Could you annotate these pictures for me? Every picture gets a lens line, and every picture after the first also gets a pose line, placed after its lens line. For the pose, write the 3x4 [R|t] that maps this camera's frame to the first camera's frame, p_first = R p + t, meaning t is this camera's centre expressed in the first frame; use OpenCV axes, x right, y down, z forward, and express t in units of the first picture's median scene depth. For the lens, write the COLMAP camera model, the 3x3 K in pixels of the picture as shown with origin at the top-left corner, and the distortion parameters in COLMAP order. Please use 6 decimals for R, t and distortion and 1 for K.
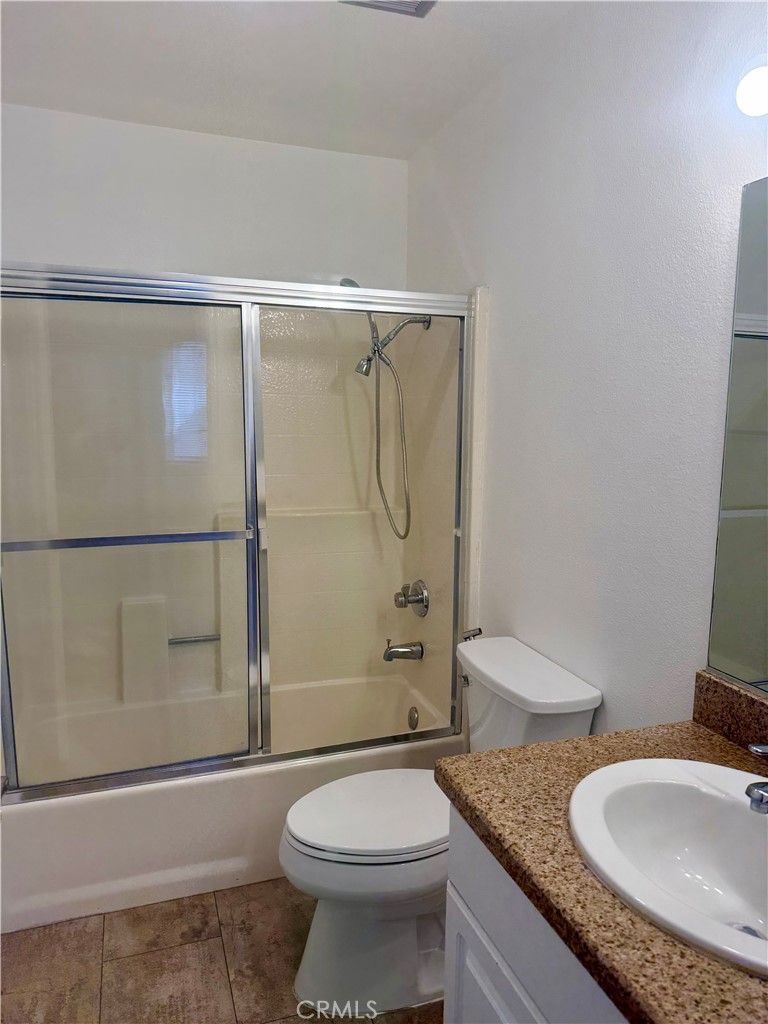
lens RADIAL K [[710.2, 0, 385.5], [0, 710.2, 512.3], [0, 0, 1]] dist [0.035229, -0.015350]
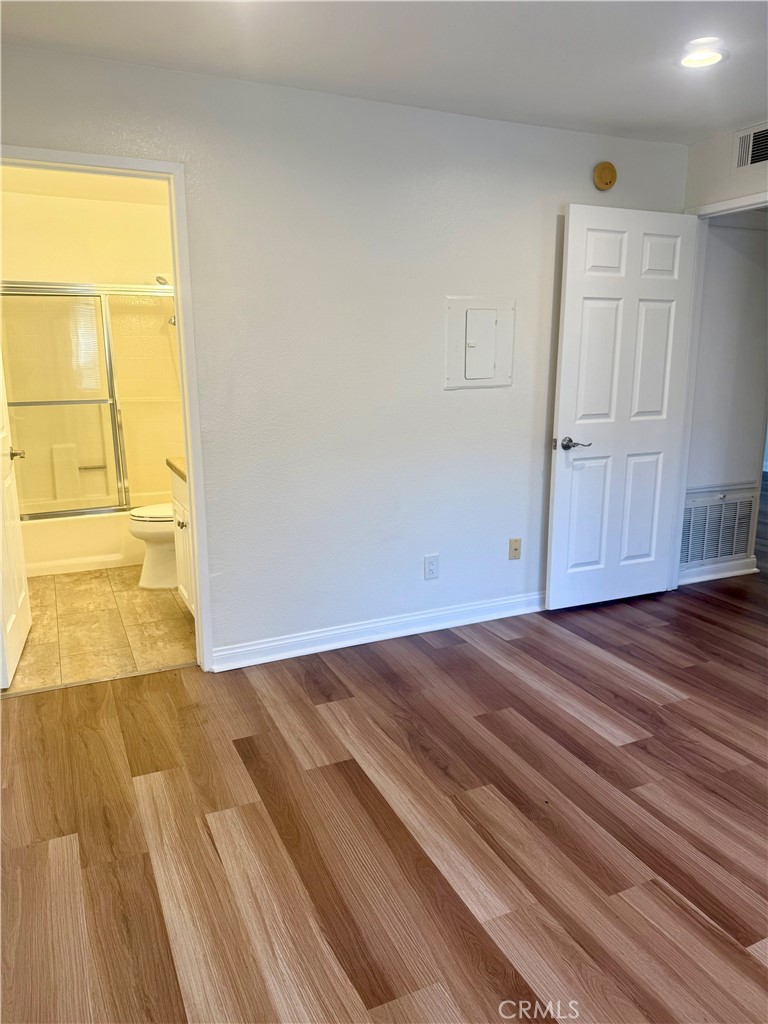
lens RADIAL K [[710.2, 0, 380.3], [0, 710.2, 514.6], [0, 0, 1]] dist [0.035229, -0.015350]
pose [[0.995389, -0.029042, 0.091415, 0.408637], [0.021462, 0.996333, 0.082829, 0.206369], [-0.093485, -0.080485, 0.992362, -1.250347]]
